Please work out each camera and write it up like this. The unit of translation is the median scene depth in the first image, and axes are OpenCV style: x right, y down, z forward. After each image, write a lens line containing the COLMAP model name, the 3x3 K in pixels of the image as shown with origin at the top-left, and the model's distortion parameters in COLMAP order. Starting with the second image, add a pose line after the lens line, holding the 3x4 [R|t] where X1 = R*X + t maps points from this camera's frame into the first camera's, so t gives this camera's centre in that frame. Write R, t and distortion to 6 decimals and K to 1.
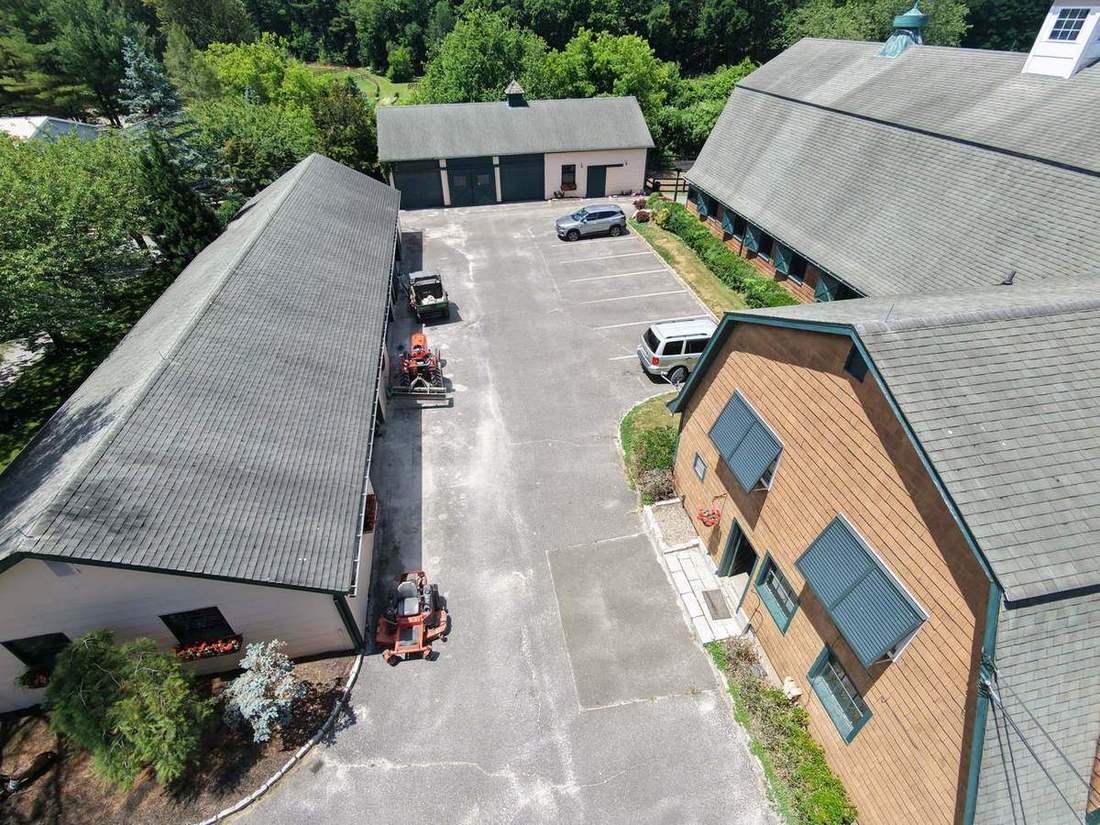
lens RADIAL K [[528.9, 0, 550.0], [0, 528.9, 412.5], [0, 0, 1]] dist [0.001951, 0.000383]
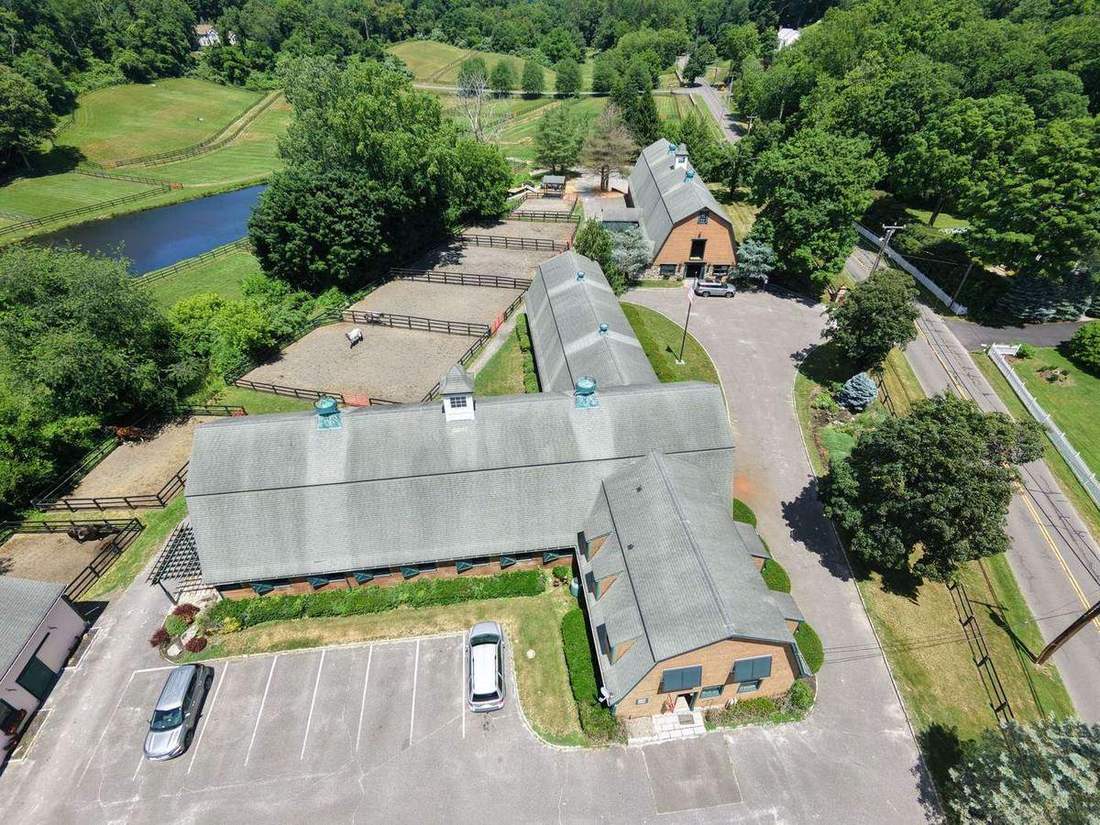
lens RADIAL K [[528.9, 0, 550.0], [0, 528.9, 412.5], [0, 0, 1]] dist [0.001951, 0.000383]
pose [[0.068527, -0.602780, 0.794960, -0.386424], [0.612670, 0.654301, 0.443311, -0.989271], [-0.787362, 0.456669, 0.414143, -0.017670]]
